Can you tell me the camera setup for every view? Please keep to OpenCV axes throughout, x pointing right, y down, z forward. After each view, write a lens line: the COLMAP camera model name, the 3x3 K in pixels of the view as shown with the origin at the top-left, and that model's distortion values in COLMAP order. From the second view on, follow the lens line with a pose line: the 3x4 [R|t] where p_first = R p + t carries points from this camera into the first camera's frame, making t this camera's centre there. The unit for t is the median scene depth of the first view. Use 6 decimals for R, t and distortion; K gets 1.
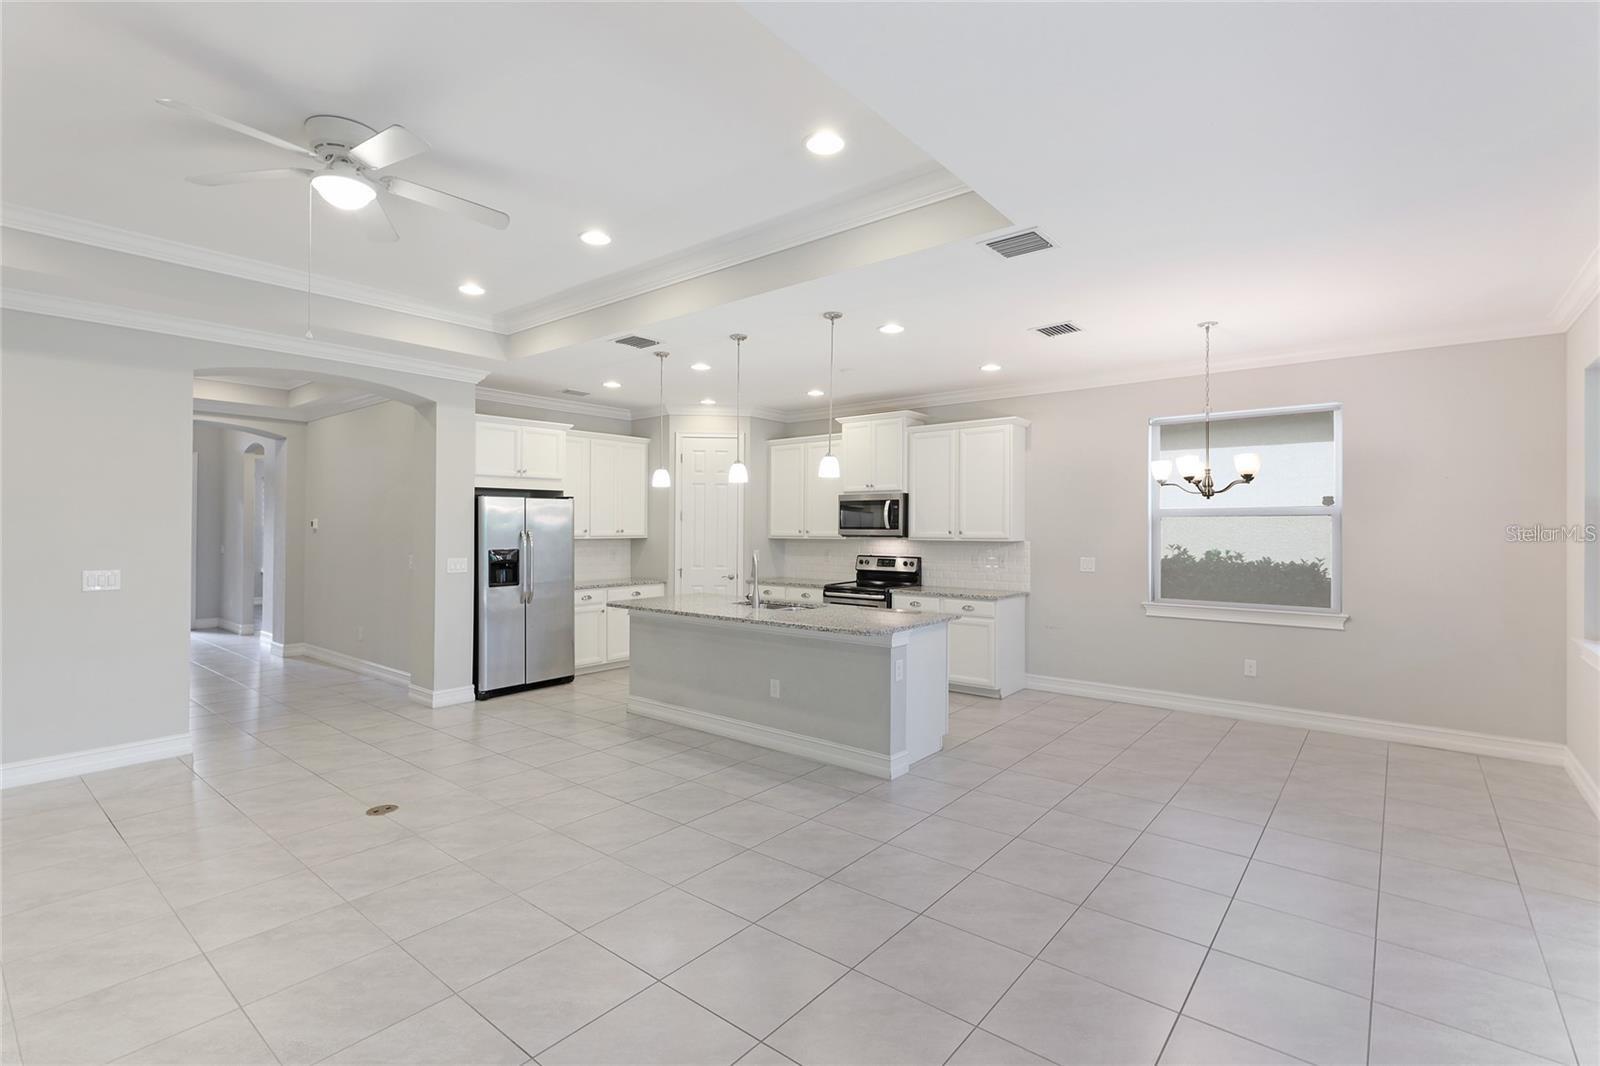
lens RADIAL K [[734.1, 0, 798.3], [0, 734.1, 530.2], [0, 0, 1]] dist [-0.005137, -0.000296]
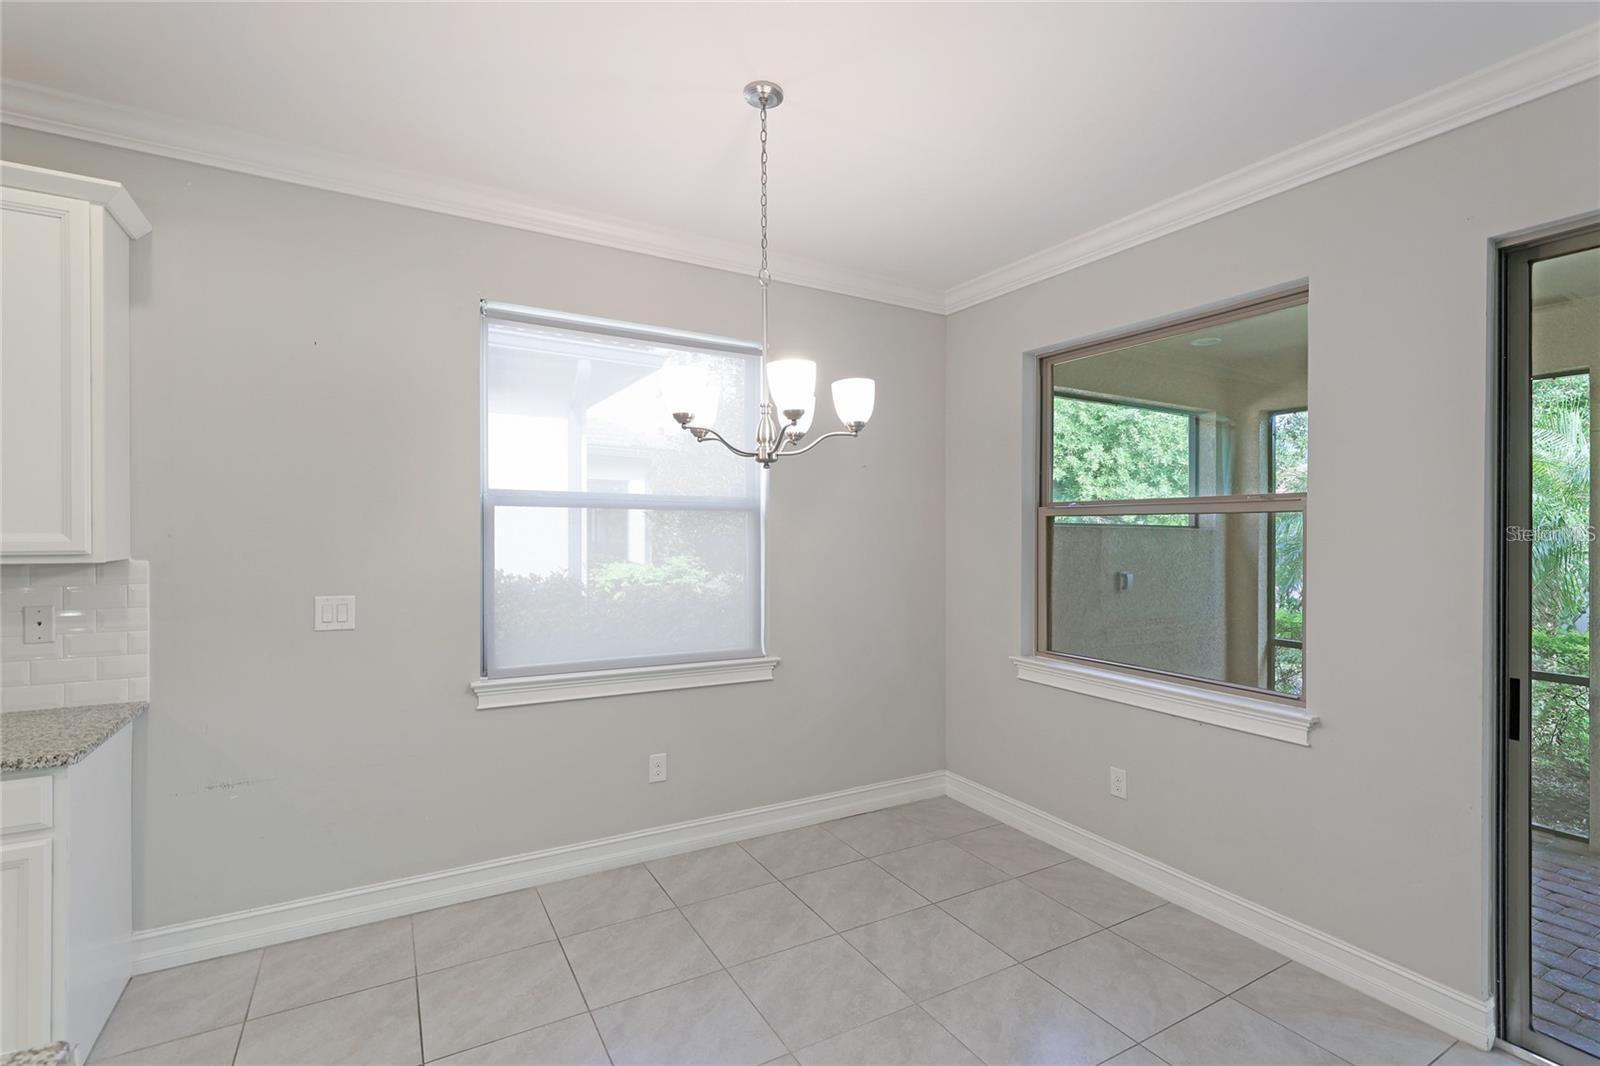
lens RADIAL K [[734.1, 0, 800.2], [0, 734.1, 530.5], [0, 0, 1]] dist [-0.005137, -0.000296]
pose [[0.358992, 0.001545, 0.933339, 0.098312], [-0.004585, 0.999989, 0.000108, -0.000433], [-0.933329, -0.004318, 0.358995, 0.586615]]
